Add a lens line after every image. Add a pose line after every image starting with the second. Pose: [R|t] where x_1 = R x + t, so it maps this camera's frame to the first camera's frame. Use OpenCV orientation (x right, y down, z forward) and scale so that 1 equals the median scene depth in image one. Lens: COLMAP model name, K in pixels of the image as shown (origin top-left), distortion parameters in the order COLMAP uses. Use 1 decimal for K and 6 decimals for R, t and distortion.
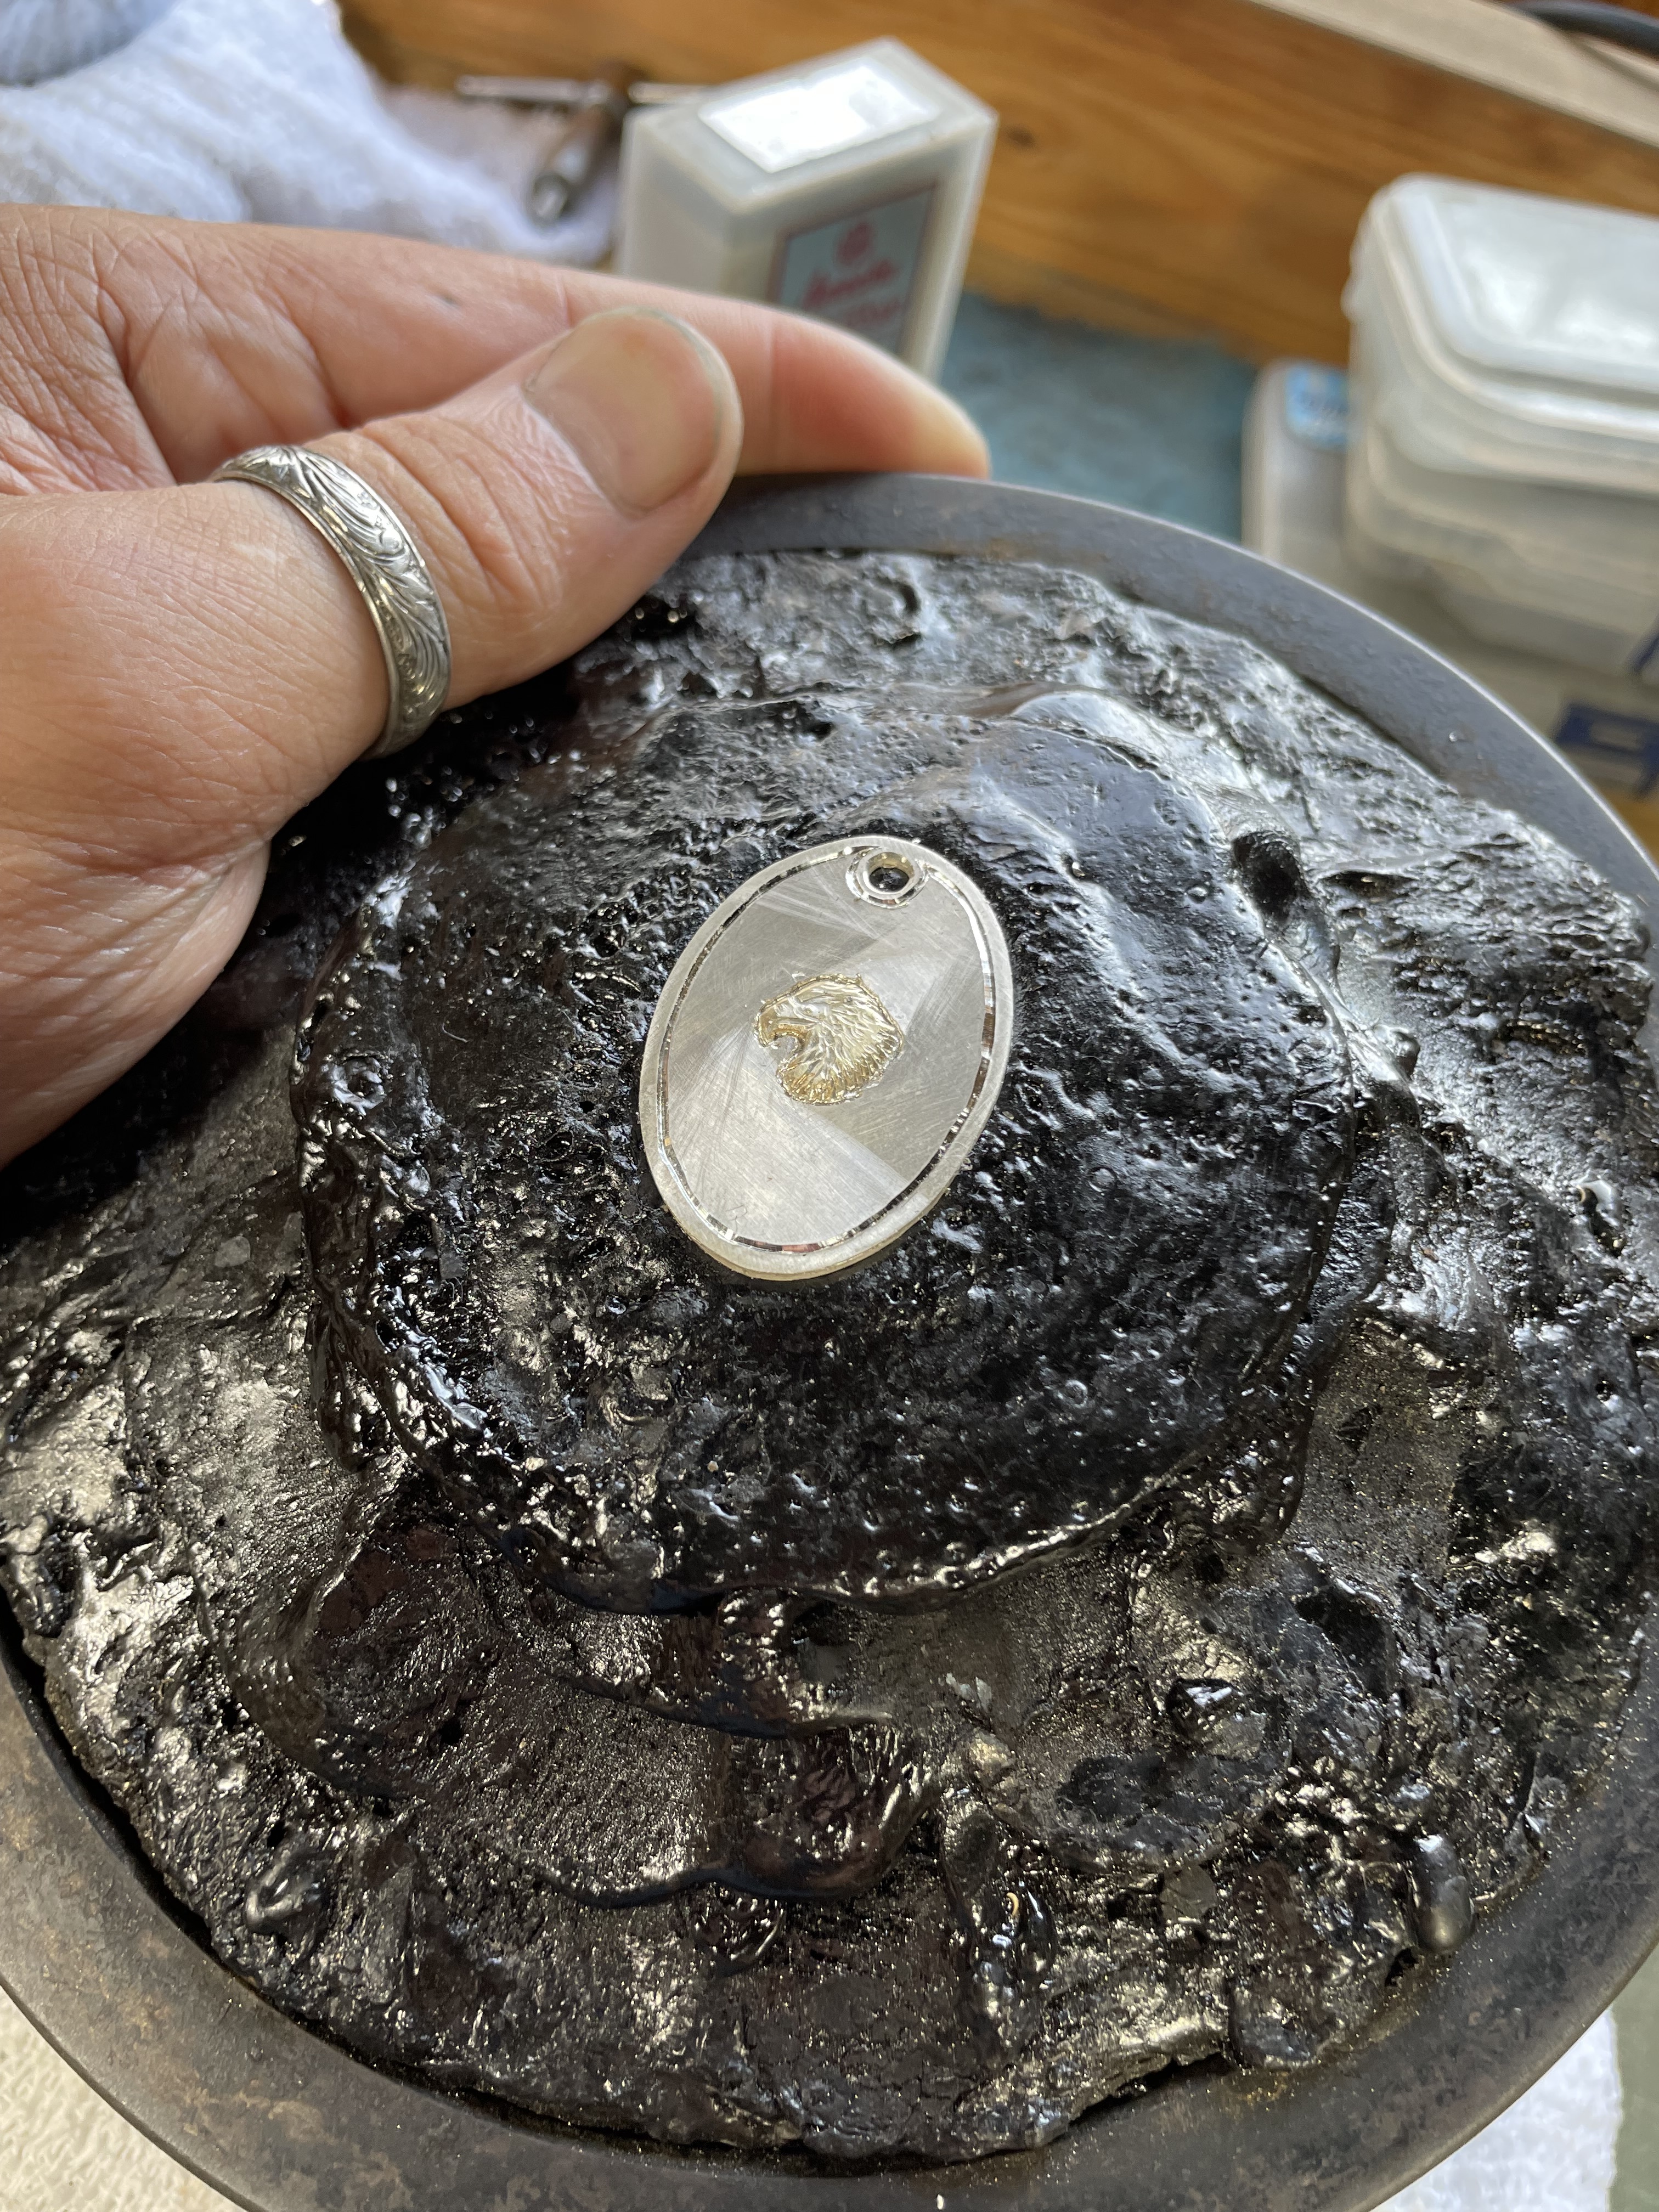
lens RADIAL K [[1678.8, 0, 839.2], [0, 1678.8, 1099.8], [0, 0, 1]] dist [0.026411, -0.081520]
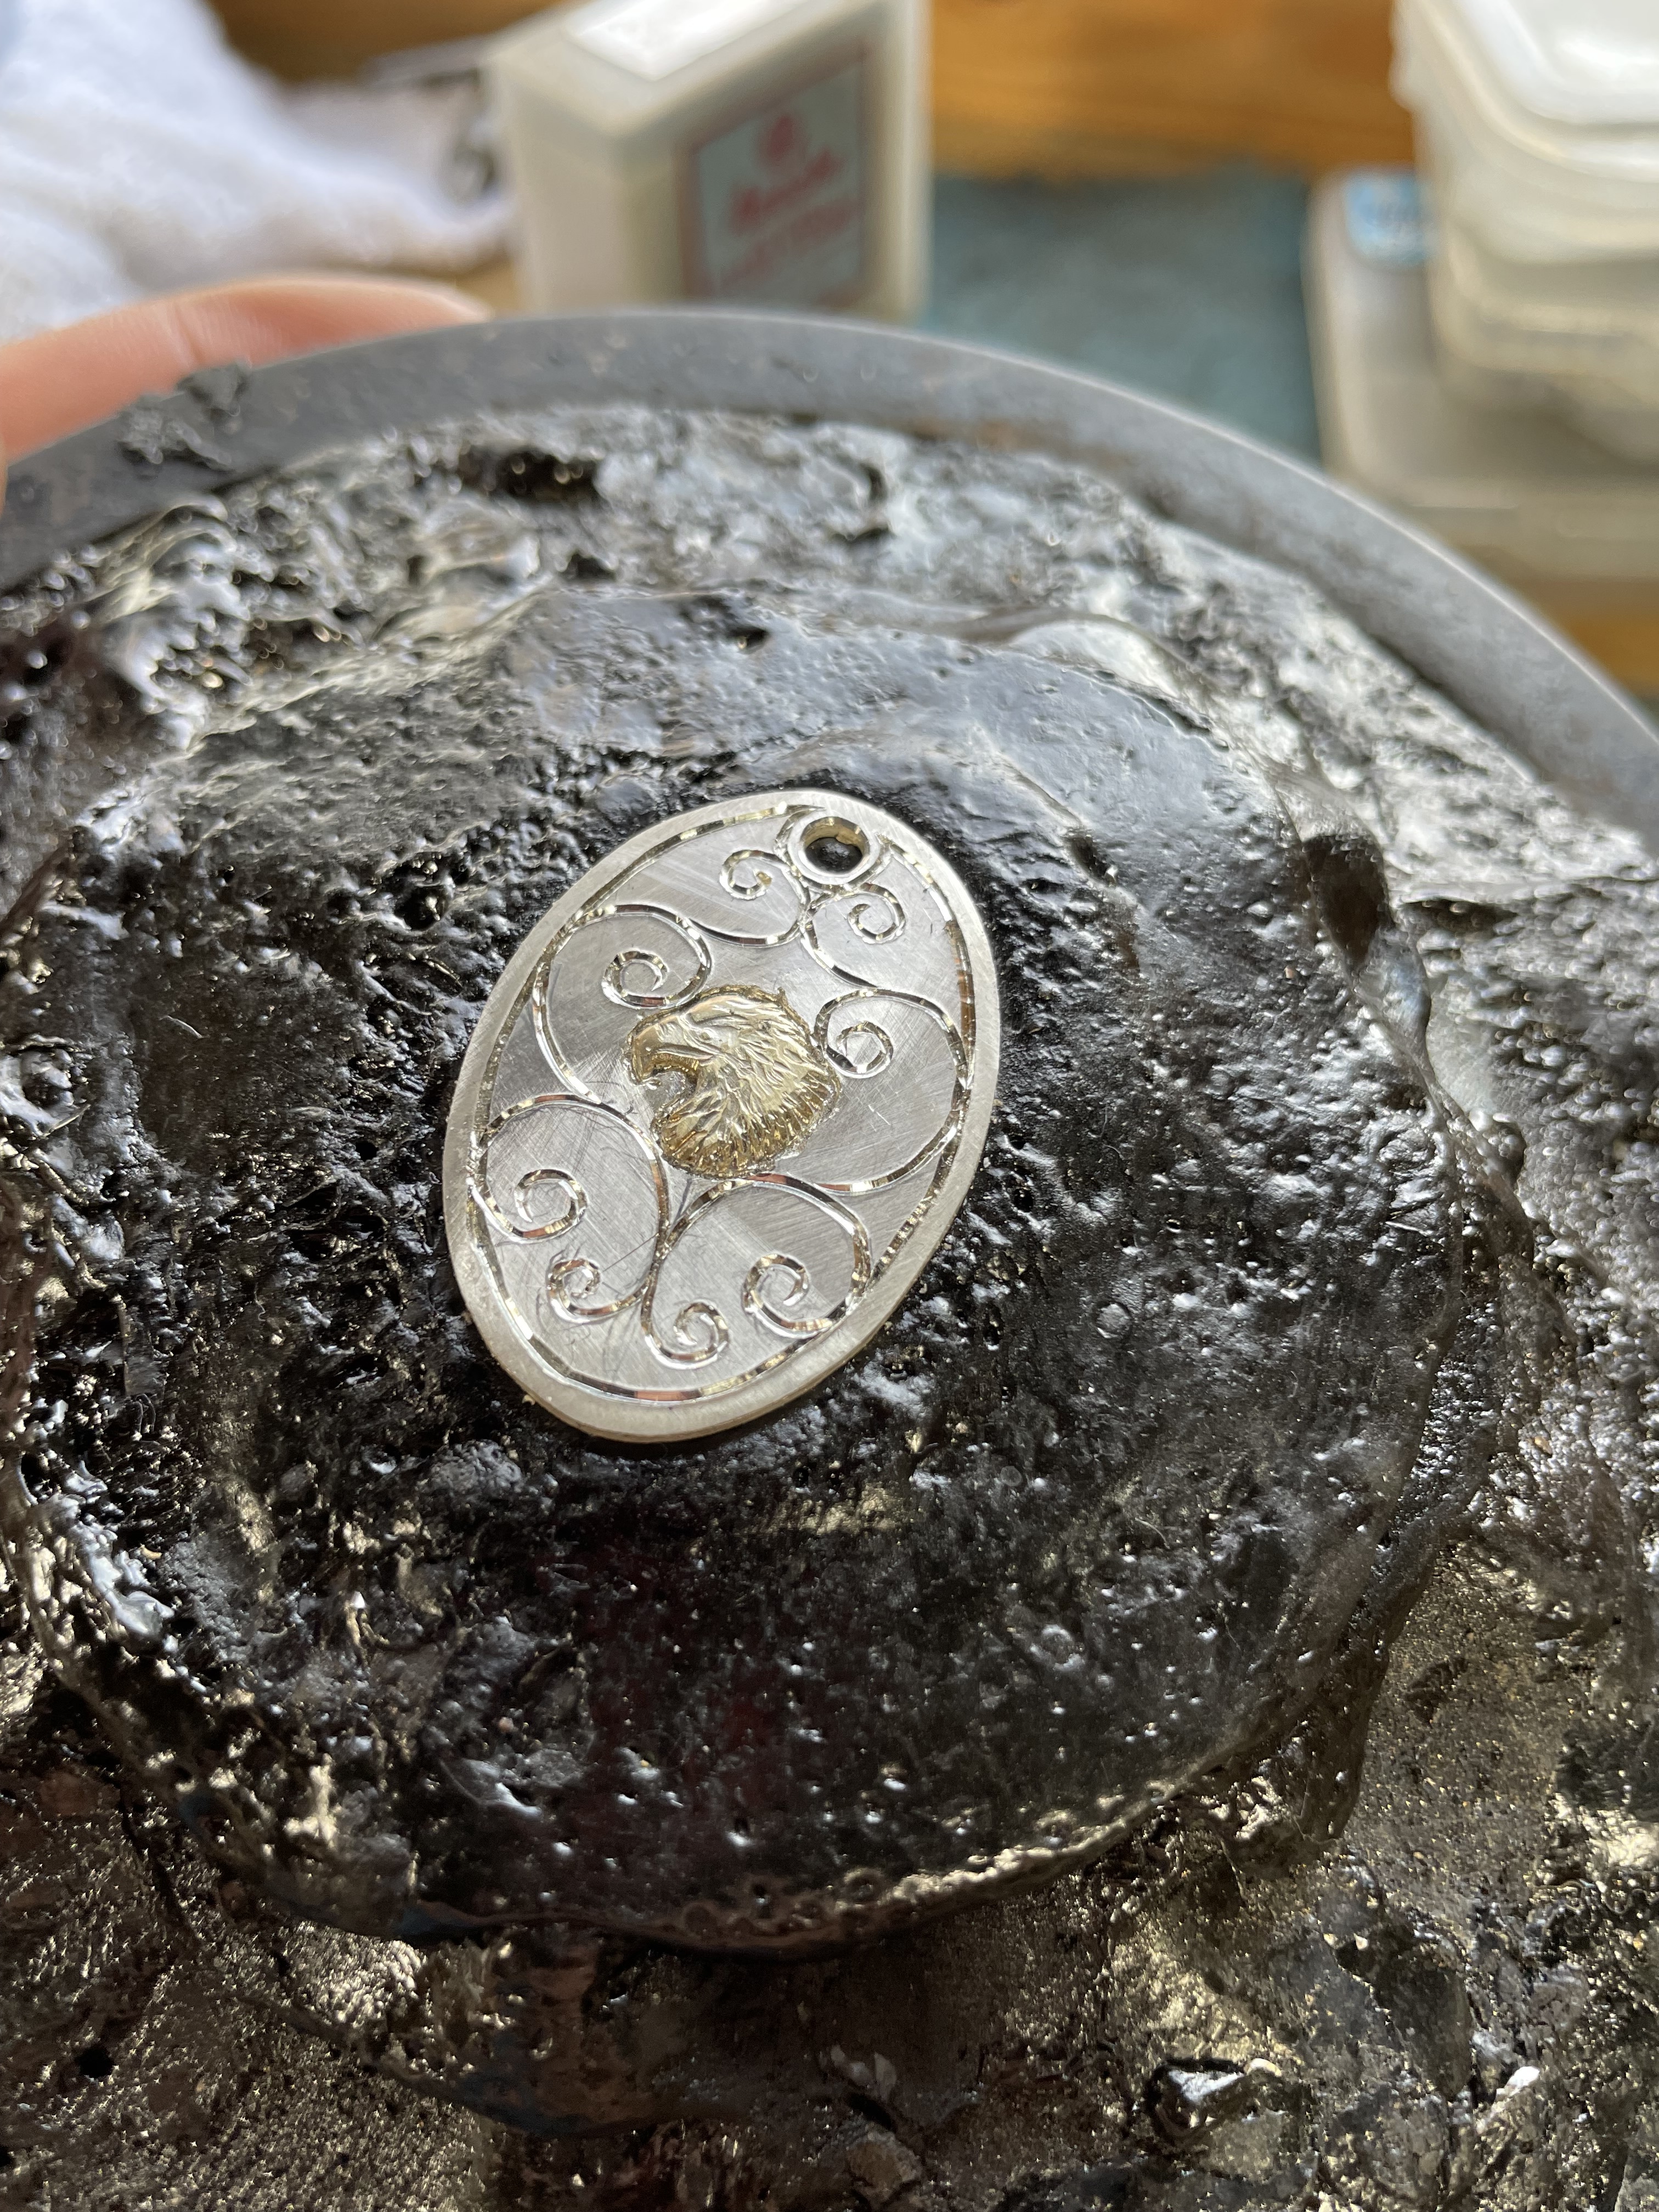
lens RADIAL K [[1678.8, 0, 822.9], [0, 1678.8, 1112.6], [0, 0, 1]] dist [0.026411, -0.081520]
pose [[0.994843, 0.078949, 0.063674, -0.011441], [-0.080850, 0.996337, 0.027856, -0.045670], [-0.061242, -0.032860, 0.997582, 0.313356]]
